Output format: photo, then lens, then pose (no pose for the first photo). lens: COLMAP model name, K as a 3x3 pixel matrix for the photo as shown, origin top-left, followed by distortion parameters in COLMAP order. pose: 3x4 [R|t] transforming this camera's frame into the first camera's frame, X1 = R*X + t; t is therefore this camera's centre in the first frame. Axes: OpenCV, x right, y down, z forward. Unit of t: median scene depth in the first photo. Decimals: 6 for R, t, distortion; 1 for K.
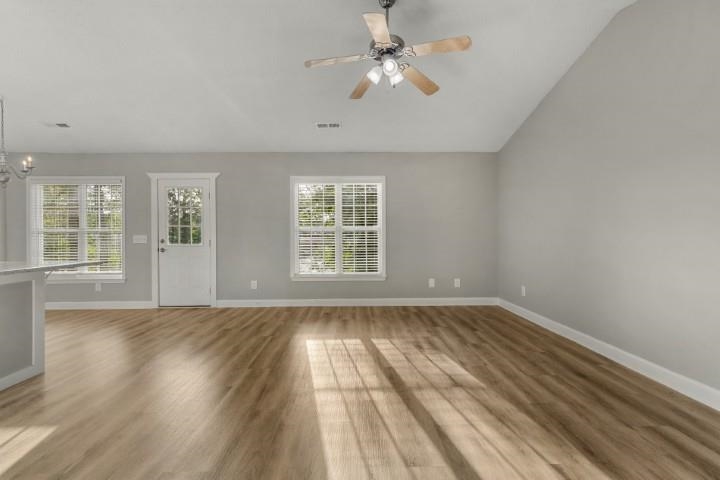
lens RADIAL K [[325.7, 0, 362.4], [0, 325.7, 238.5], [0, 0, 1]] dist [0.004152, 0.000620]
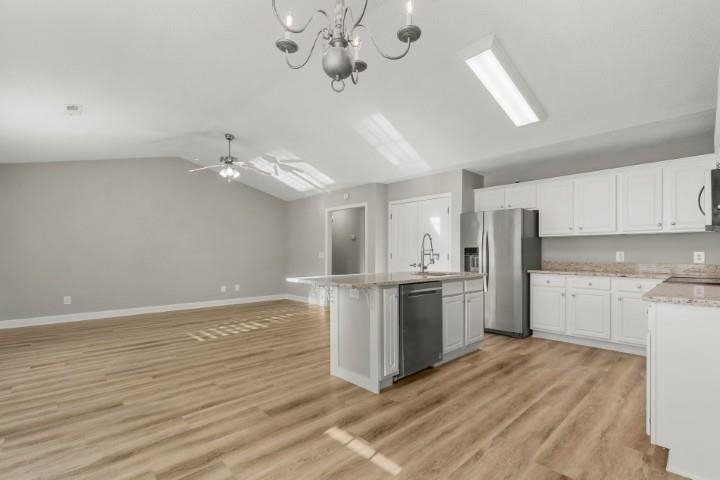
lens RADIAL K [[327.7, 0, 366.2], [0, 327.7, 255.4], [0, 0, 1]] dist [0.003960, 0.000409]
pose [[-0.677824, 0.002061, 0.735222, -0.997638], [0.006933, 0.999970, 0.003589, -0.000076], [-0.735192, 0.007530, -0.677817, 0.884537]]
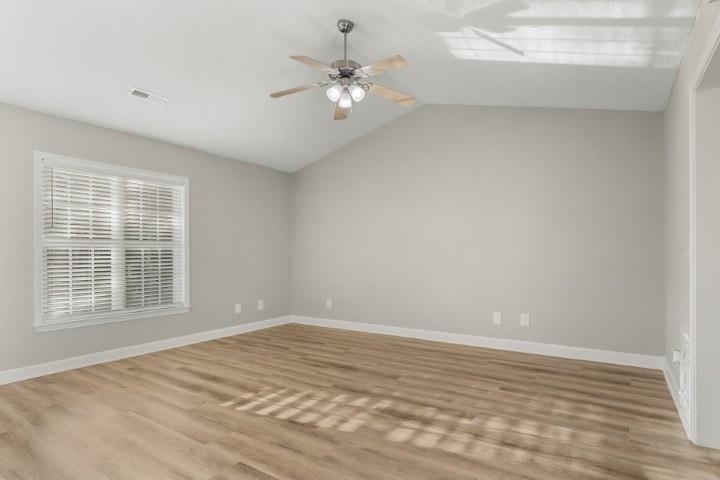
lens RADIAL K [[382.5, 0, 362.4], [0, 382.5, 253.6], [0, 0, 1]] dist [0.002163, 0.000043]
pose [[0.575330, 0.000724, 0.817921, -0.446446], [0.009519, 0.999926, -0.007581, 0.000302], [-0.817866, 0.012147, 0.575280, 0.133904]]
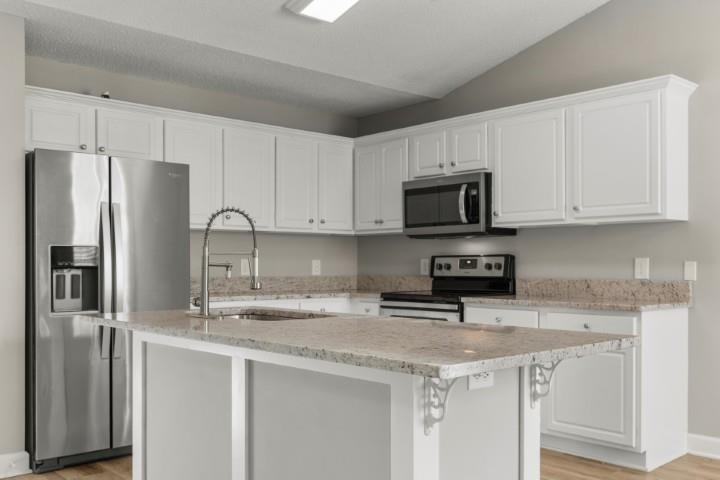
lens RADIAL K [[702.0, 0, 364.7], [0, 702.0, 269.4], [0, 0, 1]] dist [0.005171, -0.007070]
pose [[-0.754729, 0.010891, -0.655946, -0.253268], [-0.000178, 0.999859, 0.016806, -0.004441], [0.656037, 0.012801, -0.754620, 0.796598]]
